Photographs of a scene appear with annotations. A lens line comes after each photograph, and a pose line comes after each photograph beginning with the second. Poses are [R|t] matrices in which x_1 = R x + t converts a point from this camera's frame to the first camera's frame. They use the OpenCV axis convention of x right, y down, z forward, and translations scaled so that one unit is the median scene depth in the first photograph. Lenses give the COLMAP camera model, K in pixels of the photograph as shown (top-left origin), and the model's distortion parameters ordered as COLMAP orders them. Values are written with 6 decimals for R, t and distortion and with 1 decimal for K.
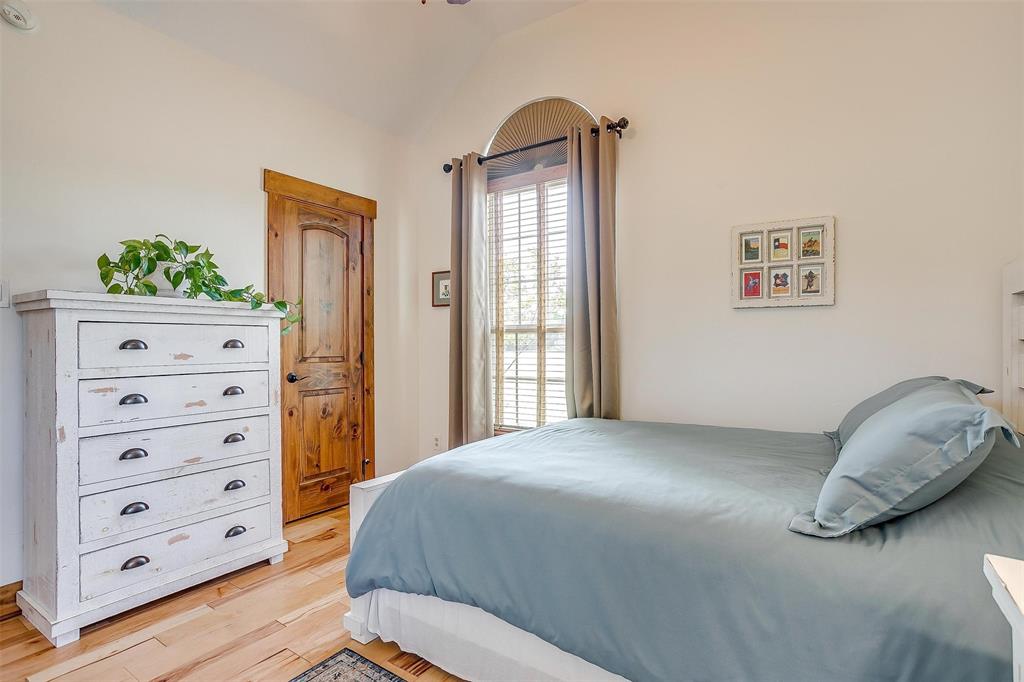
lens RADIAL K [[498.2, 0, 507.8], [0, 498.2, 337.9], [0, 0, 1]] dist [-0.058090, 0.031785]
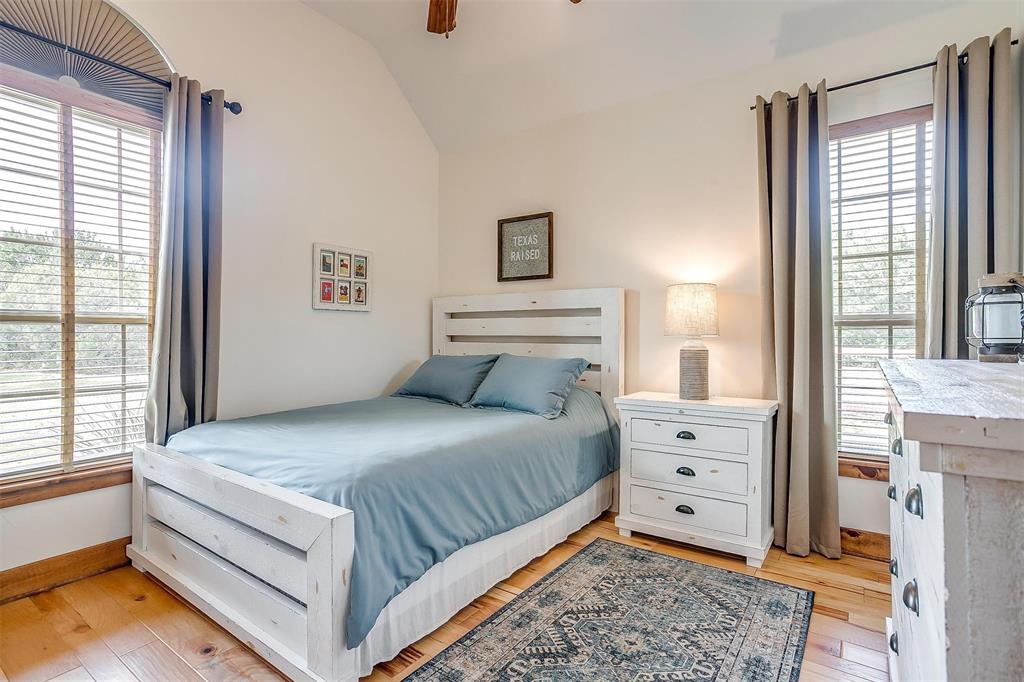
lens RADIAL K [[498.2, 0, 507.8], [0, 498.2, 337.9], [0, 0, 1]] dist [-0.058090, 0.031785]
pose [[0.045097, 0.000426, 0.998983, -0.775008], [-0.004132, 0.999991, -0.000240, 0.009654], [-0.998974, -0.004117, 0.045099, 0.486841]]
